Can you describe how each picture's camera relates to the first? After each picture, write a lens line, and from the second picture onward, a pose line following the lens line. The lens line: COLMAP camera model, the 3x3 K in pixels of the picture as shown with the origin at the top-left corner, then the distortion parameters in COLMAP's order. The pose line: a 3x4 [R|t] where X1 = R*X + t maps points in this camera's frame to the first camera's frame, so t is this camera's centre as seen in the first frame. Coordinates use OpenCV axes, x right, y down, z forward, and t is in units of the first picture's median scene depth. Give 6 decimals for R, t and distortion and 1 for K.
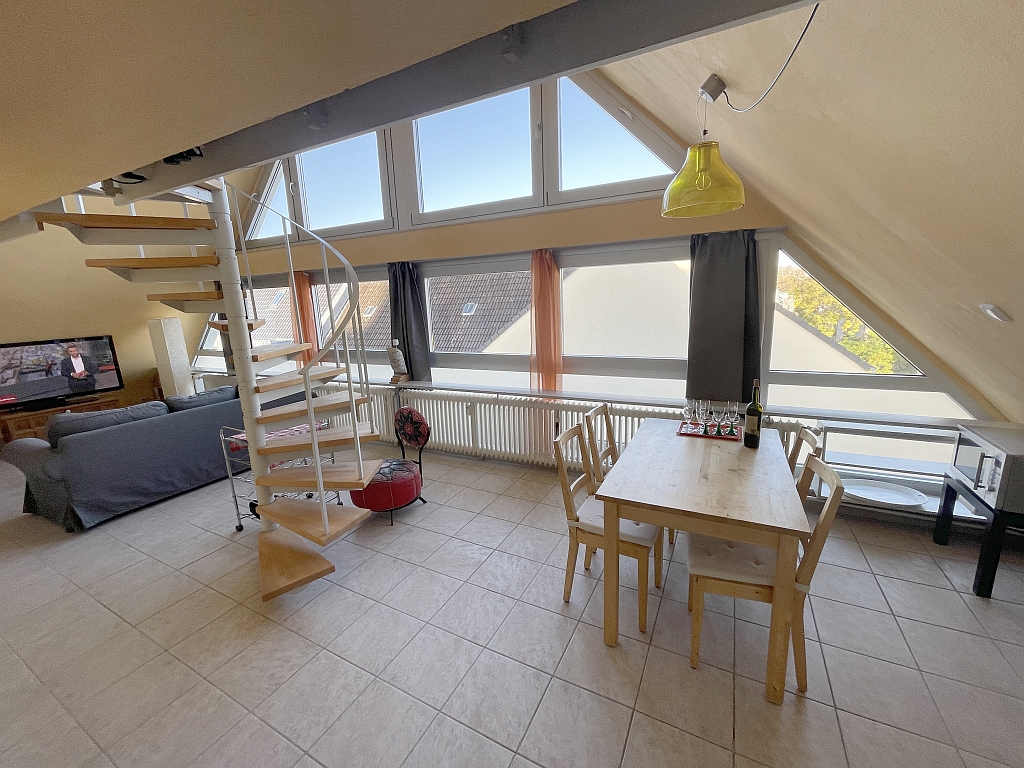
lens RADIAL K [[412.7, 0, 514.1], [0, 412.7, 383.2], [0, 0, 1]] dist [-0.004141, 0.000133]
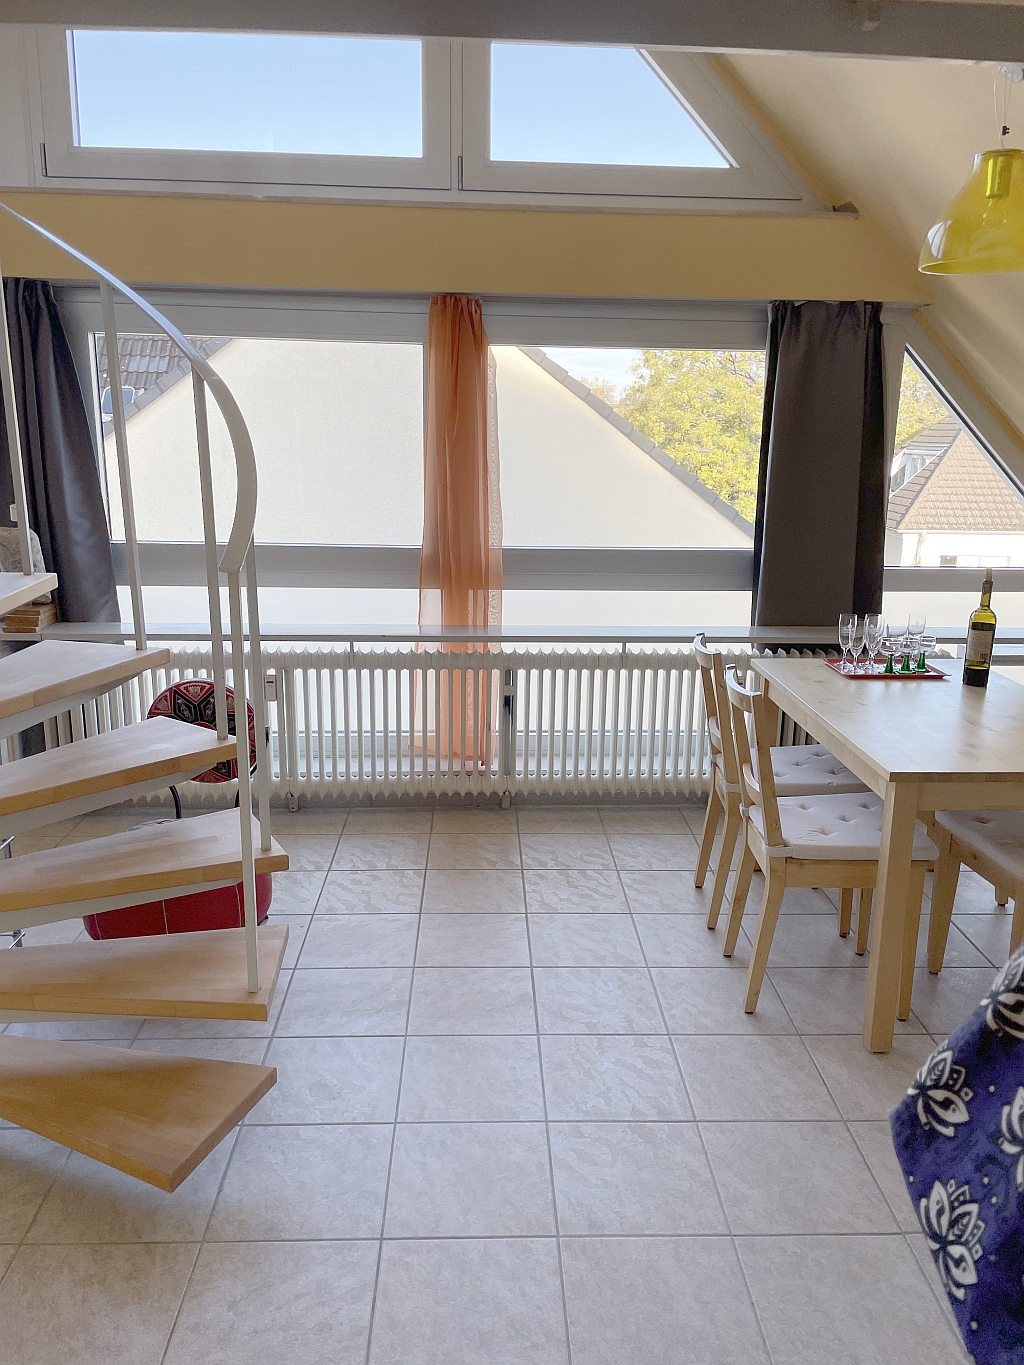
lens RADIAL K [[1058.9, 0, 512.0], [0, 1058.9, 682.5], [0, 0, 1]] dist [0.060816, -0.002425]
pose [[0.863255, -0.068903, 0.500044, -0.463451], [0.051509, 0.997493, 0.048526, 0.025559], [-0.502134, -0.016133, 0.864640, 0.008627]]
